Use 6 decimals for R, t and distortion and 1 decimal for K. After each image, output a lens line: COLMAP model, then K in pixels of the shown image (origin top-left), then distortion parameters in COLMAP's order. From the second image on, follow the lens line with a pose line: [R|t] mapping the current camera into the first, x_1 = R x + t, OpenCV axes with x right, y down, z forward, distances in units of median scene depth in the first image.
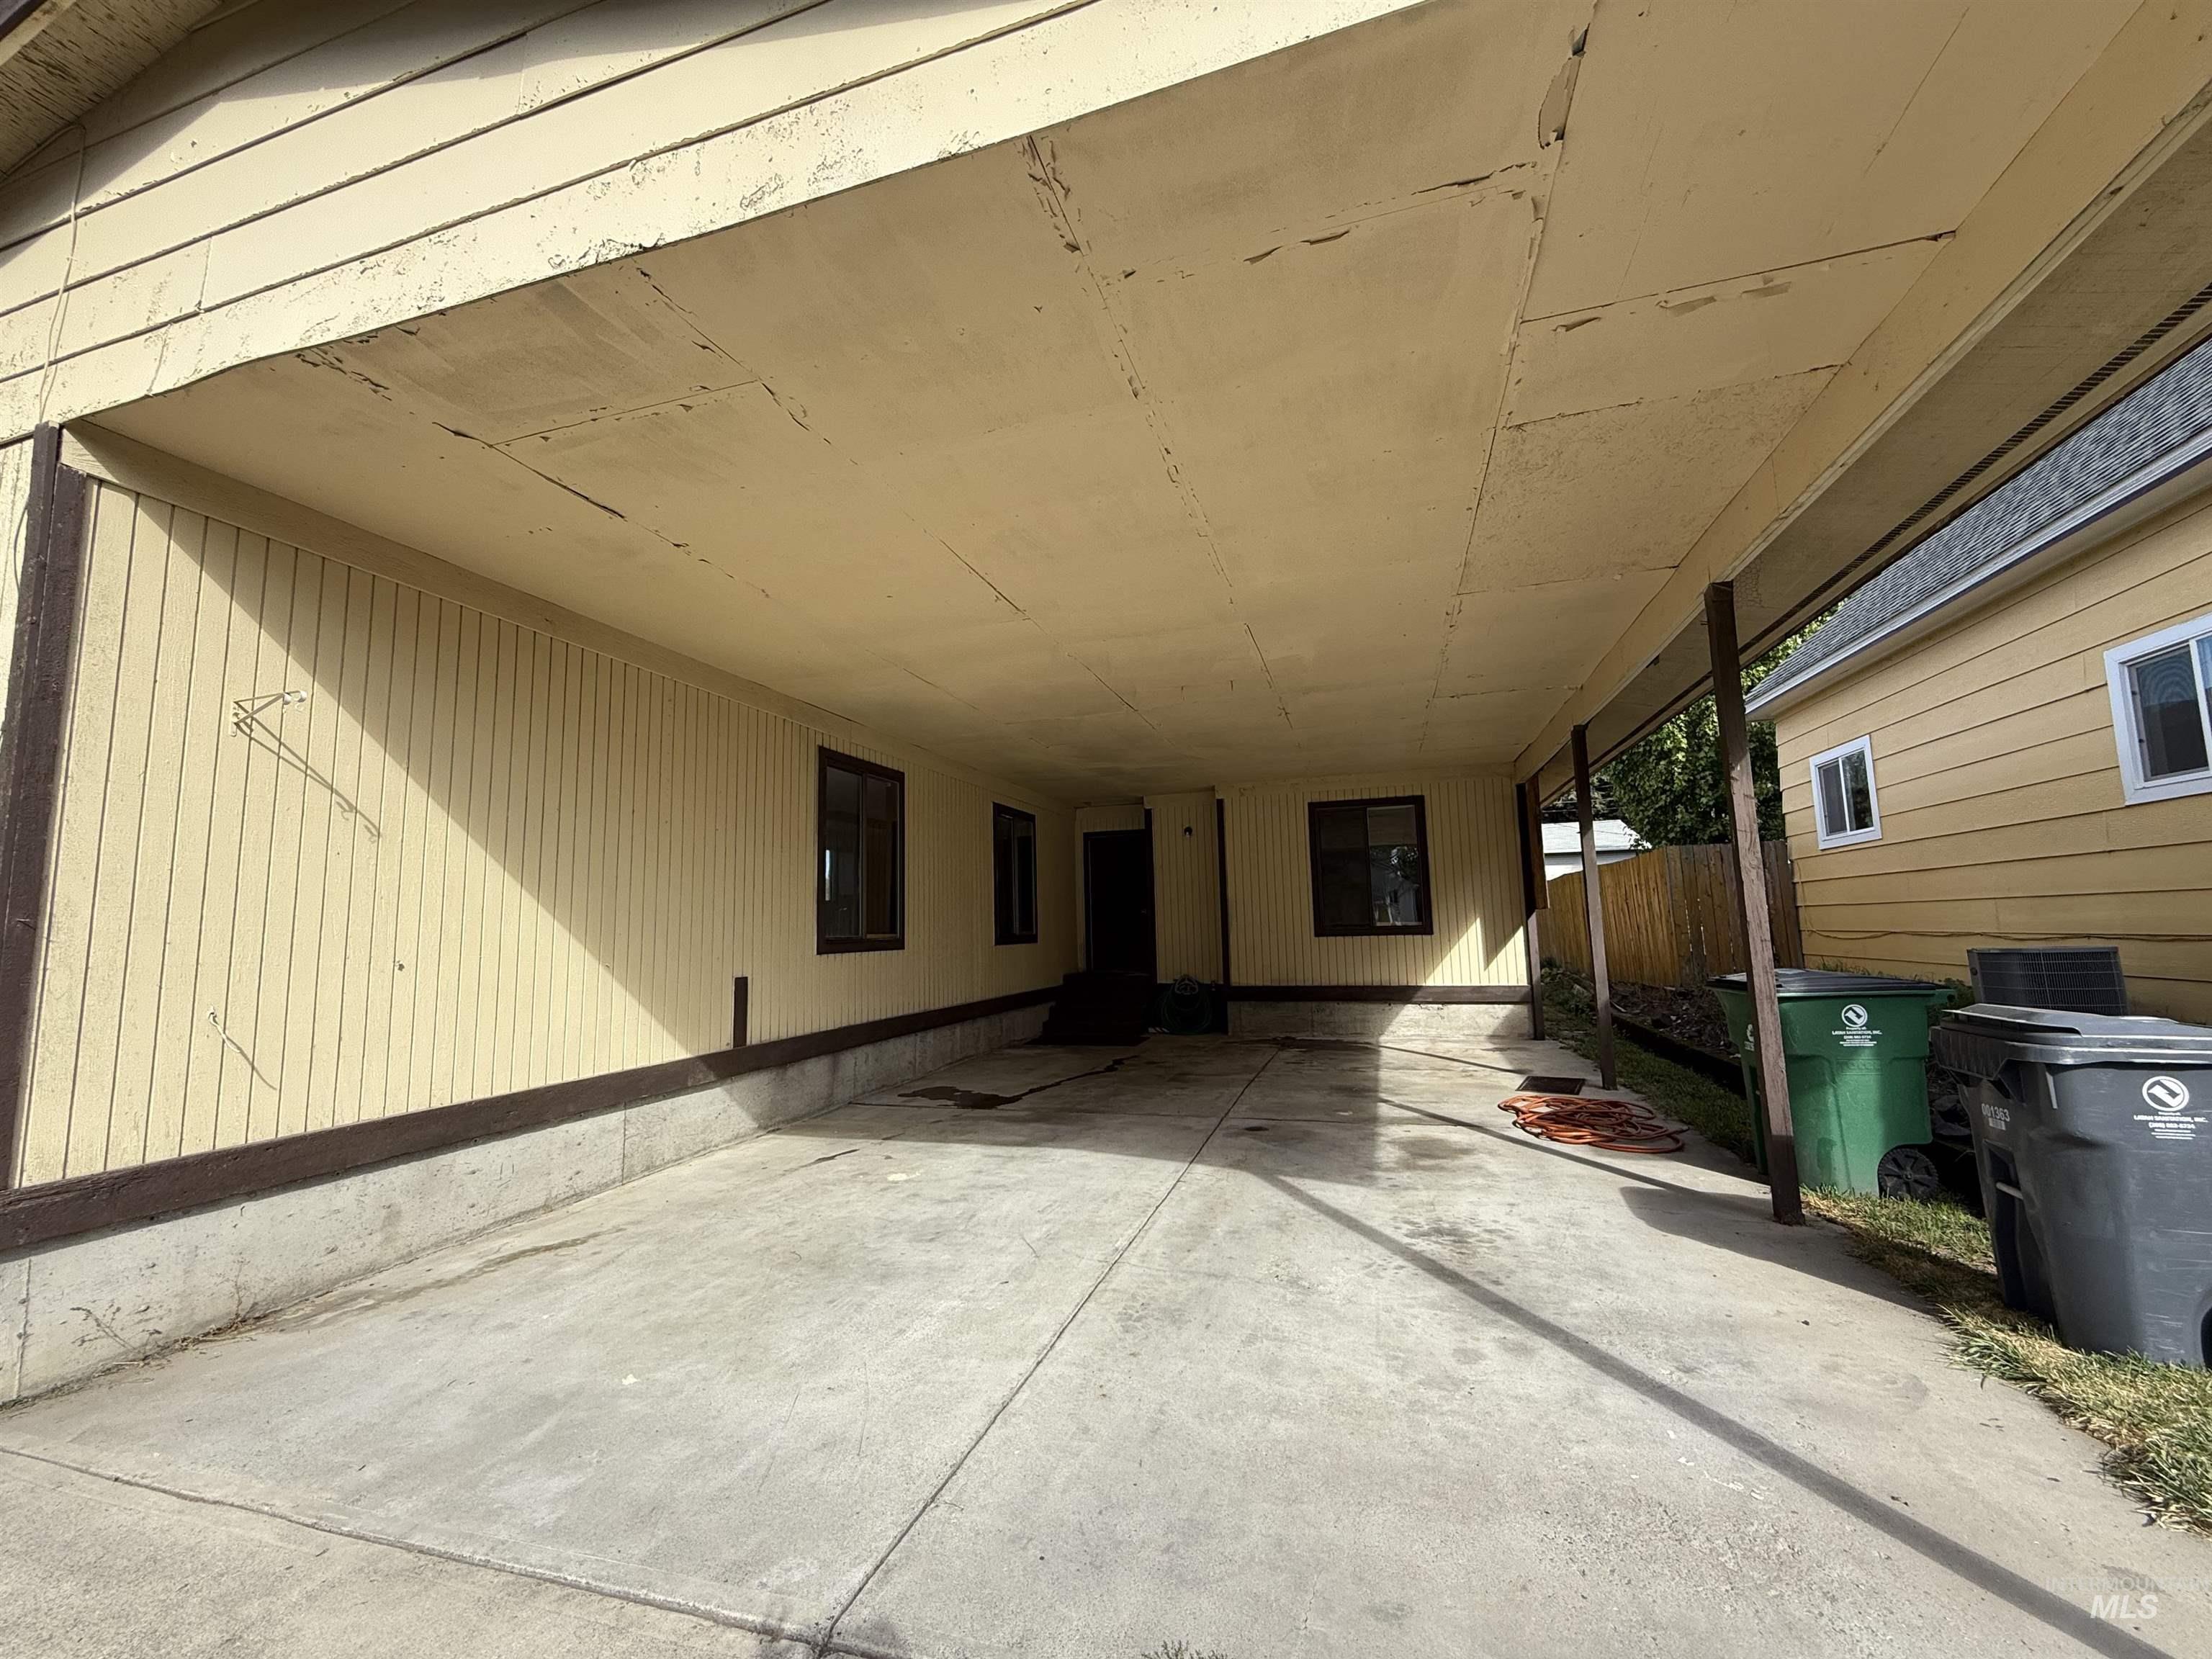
lens RADIAL K [[890.1, 0, 1101.3], [0, 890.1, 827.7], [0, 0, 1]] dist [0.001587, 0.000217]
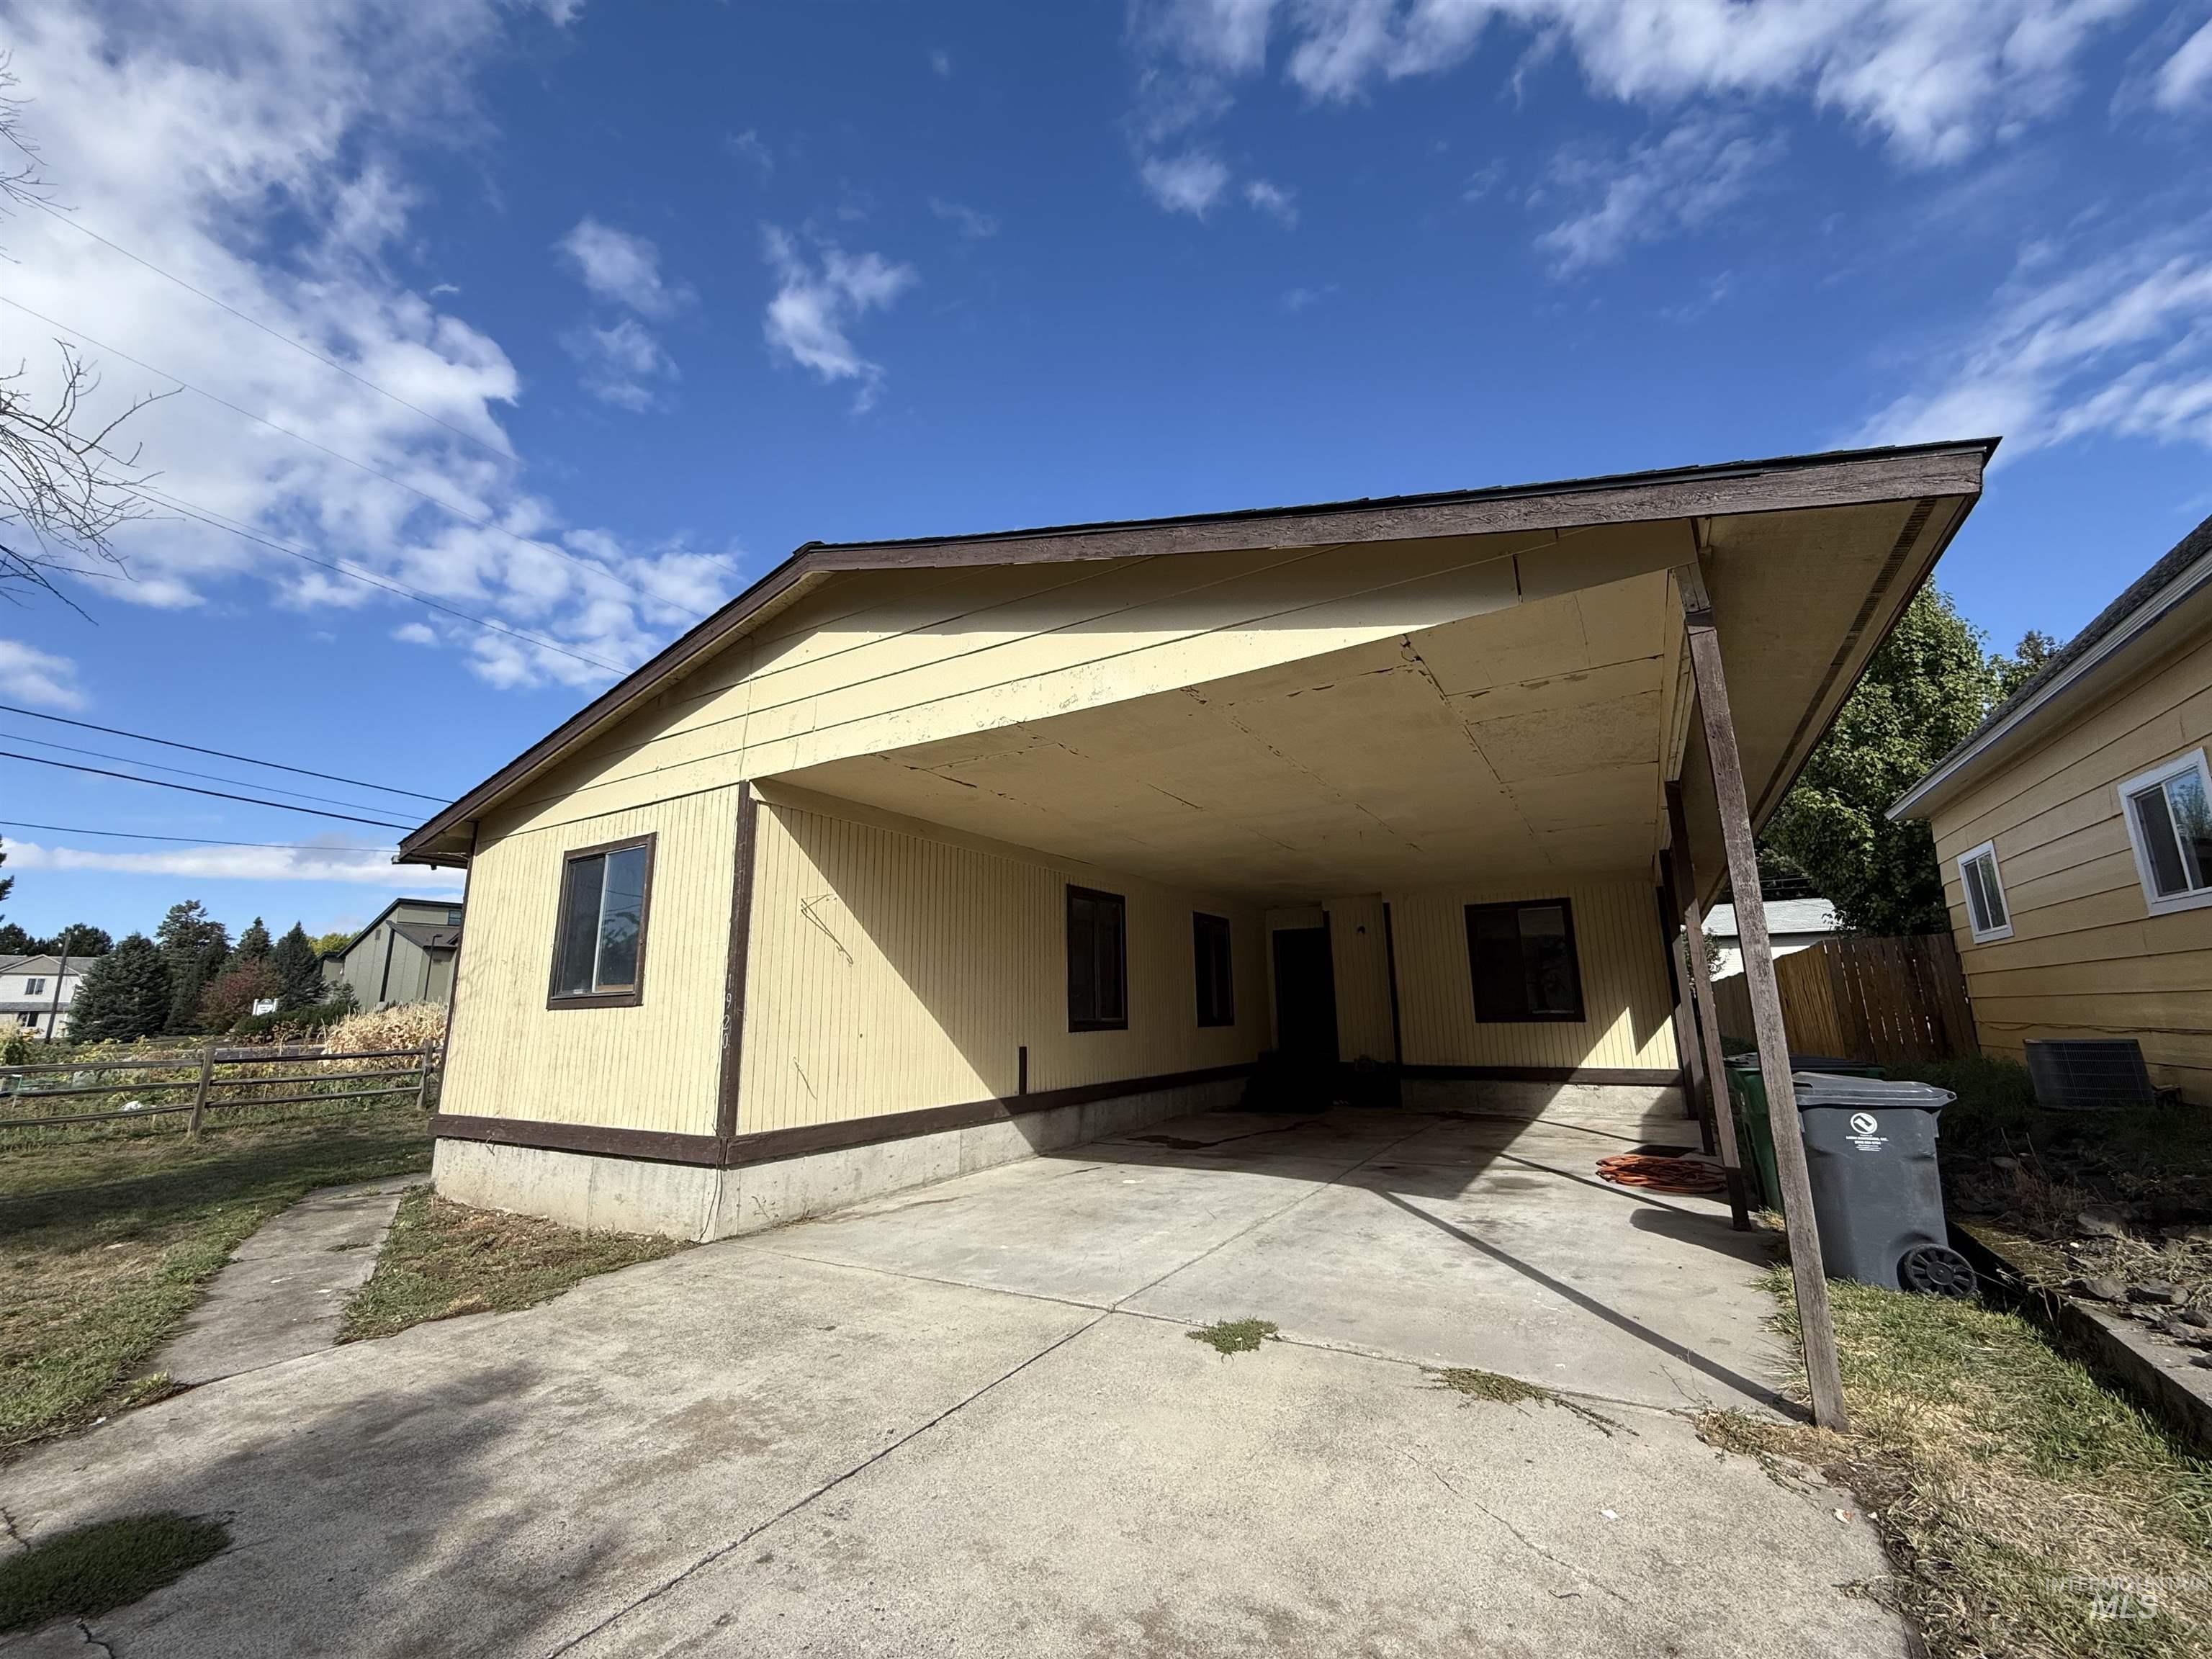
lens RADIAL K [[890.1, 0, 1101.7], [0, 890.1, 830.8], [0, 0, 1]] dist [0.001587, 0.000217]
pose [[0.971714, -0.040013, -0.232745, 0.085658], [0.019981, 0.995938, -0.087800, -0.059226], [0.235313, 0.080666, 0.968566, -0.443788]]
